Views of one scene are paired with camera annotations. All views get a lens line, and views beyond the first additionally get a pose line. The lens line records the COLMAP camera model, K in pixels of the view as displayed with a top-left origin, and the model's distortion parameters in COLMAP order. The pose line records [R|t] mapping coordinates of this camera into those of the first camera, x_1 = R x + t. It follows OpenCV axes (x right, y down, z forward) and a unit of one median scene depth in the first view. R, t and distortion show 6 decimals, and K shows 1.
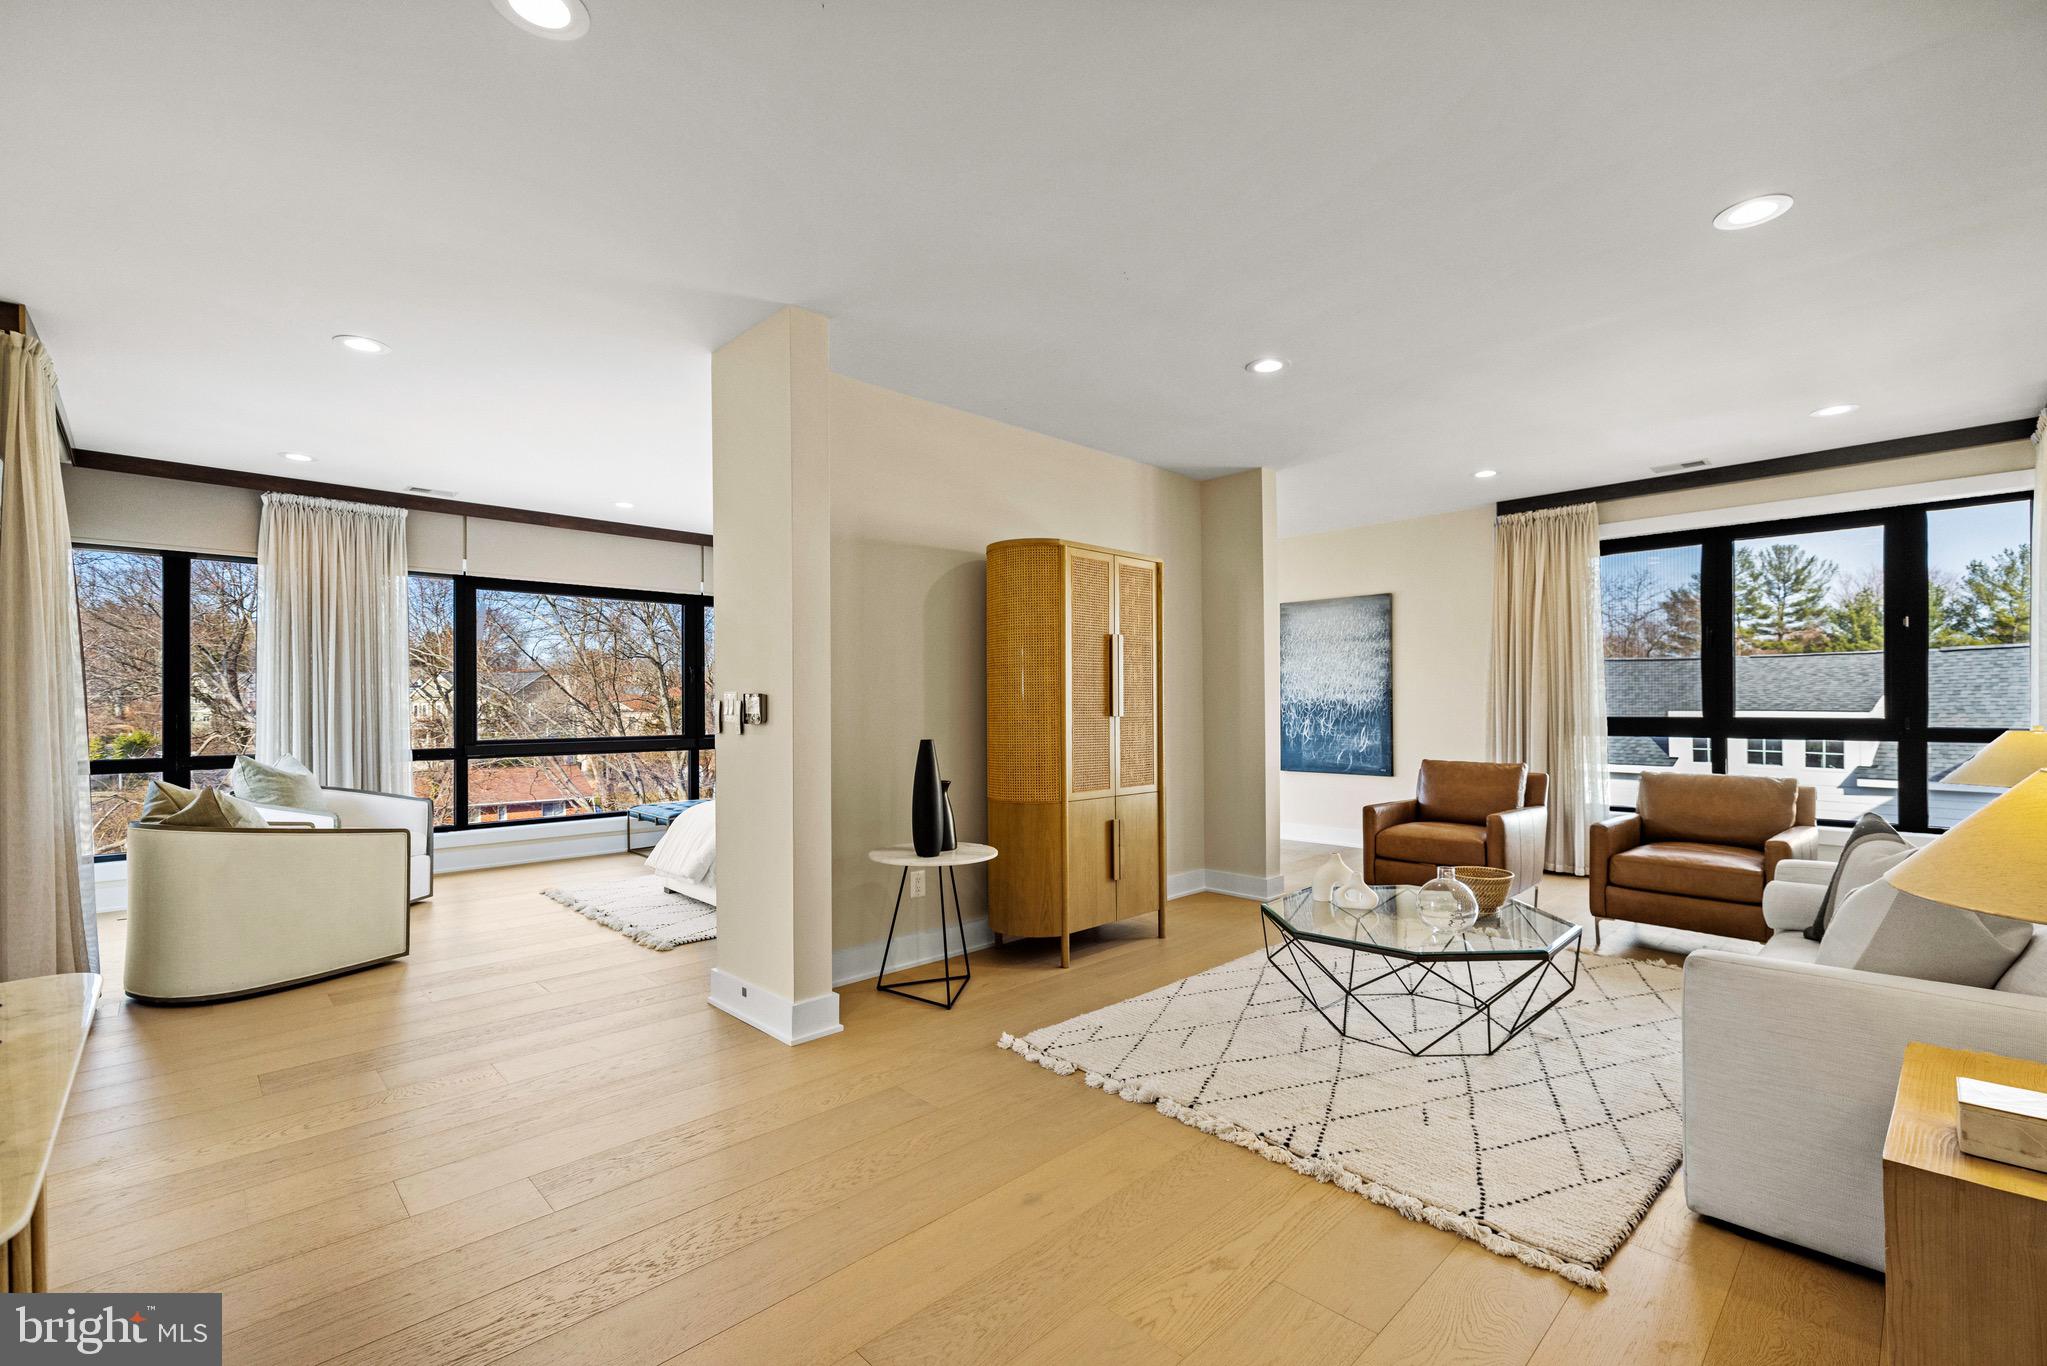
lens RADIAL K [[876.9, 0, 1022.0], [0, 876.9, 700.1], [0, 0, 1]] dist [0.000375, 0.000670]
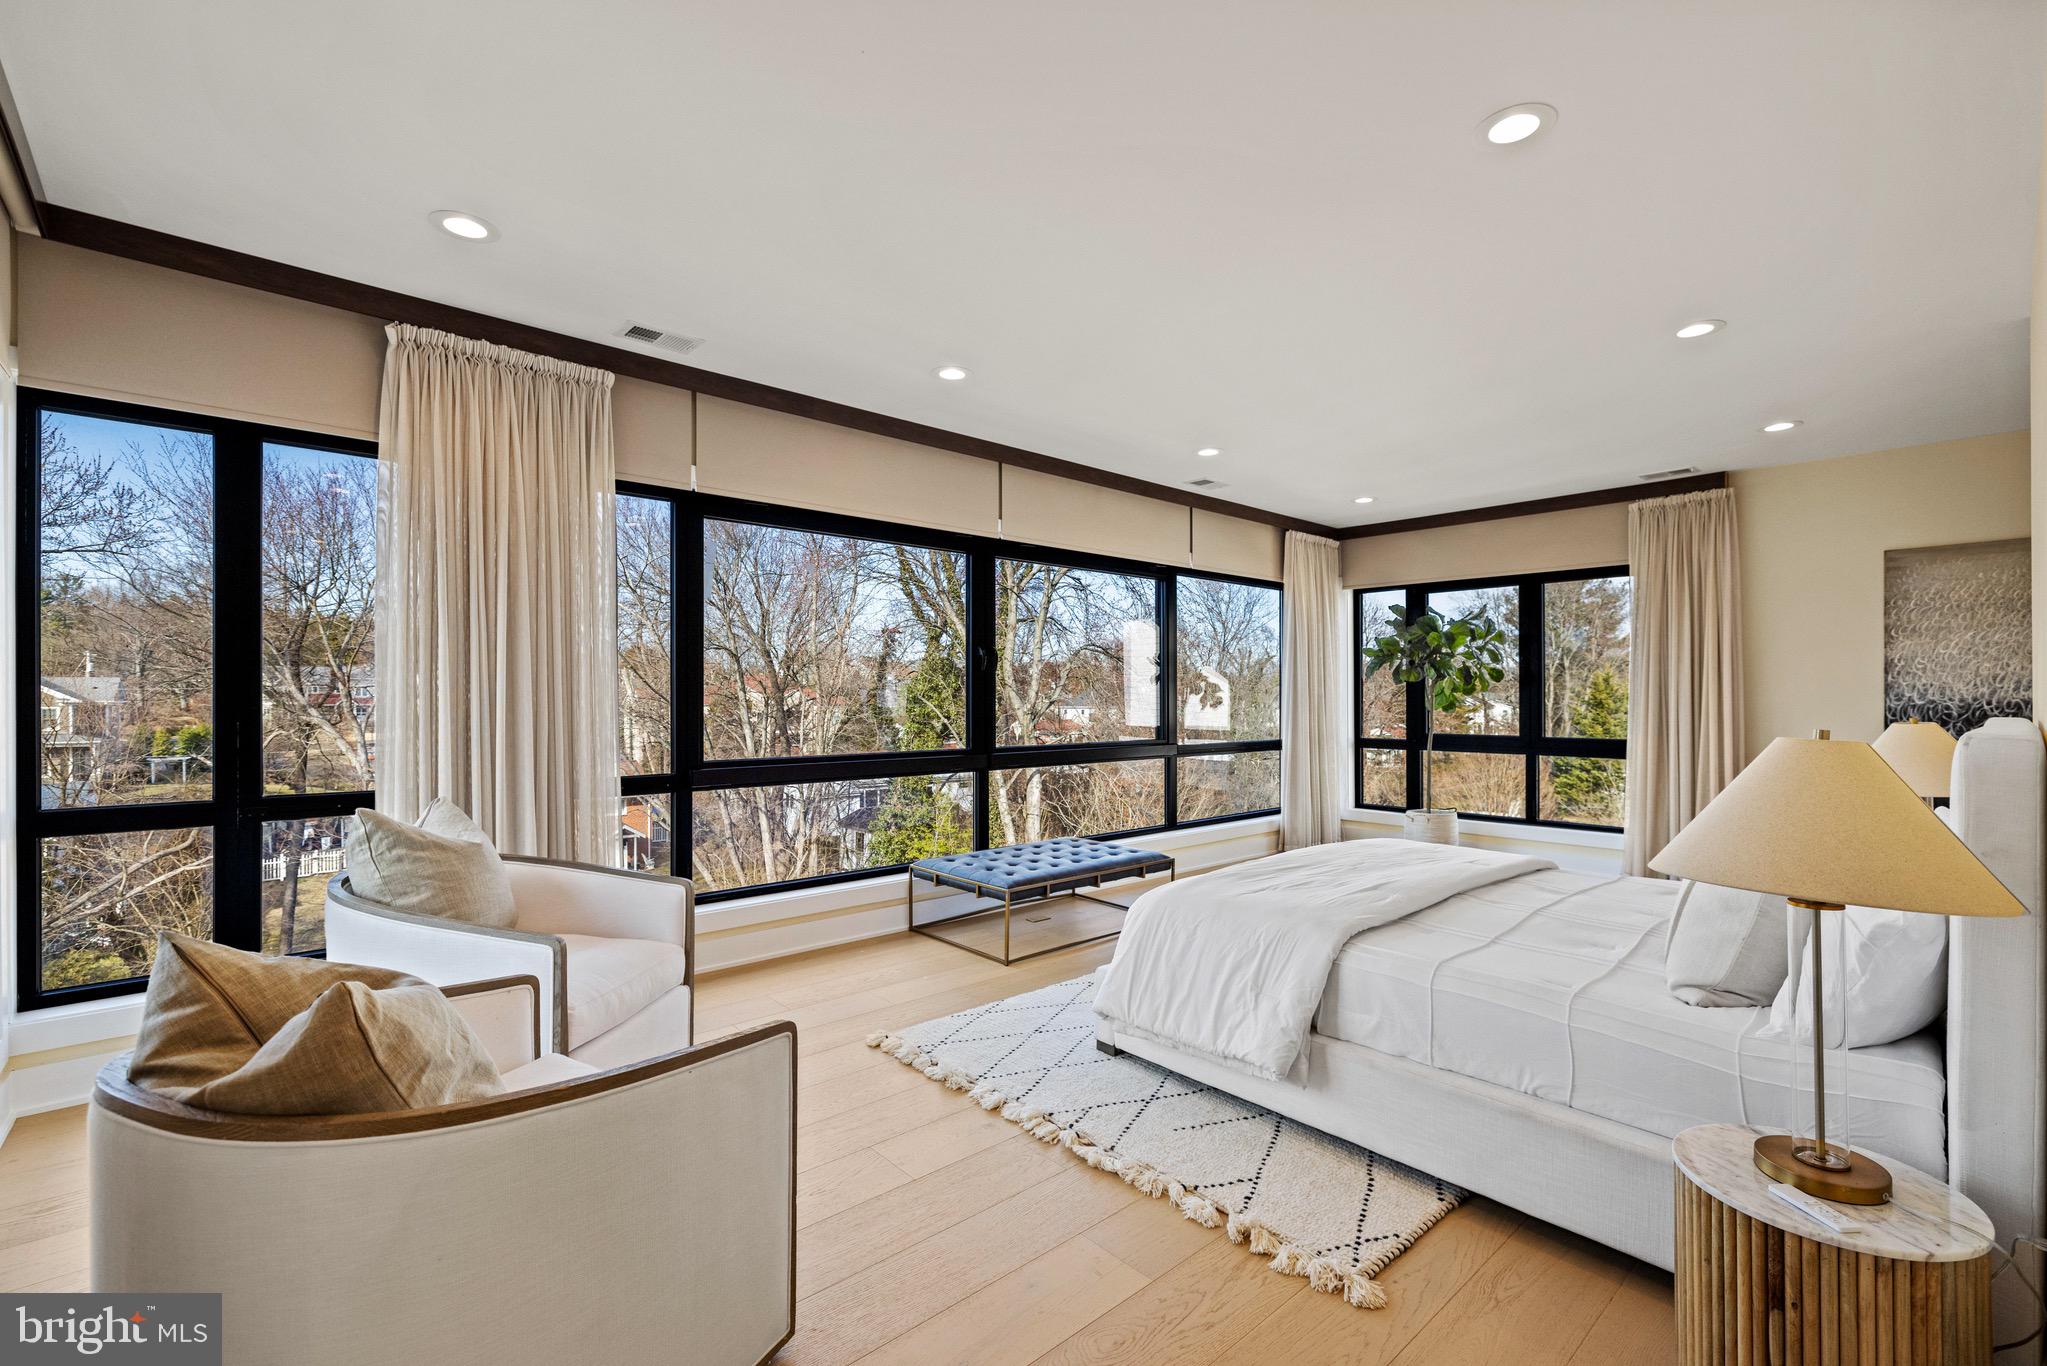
lens RADIAL K [[876.9, 0, 1020.9], [0, 876.9, 700.8], [0, 0, 1]] dist [0.000375, 0.000670]
pose [[0.999246, 0.003691, -0.038658, -0.403620], [-0.003441, 0.999973, 0.006533, -0.002035], [0.038681, -0.006395, 0.999231, 0.419118]]
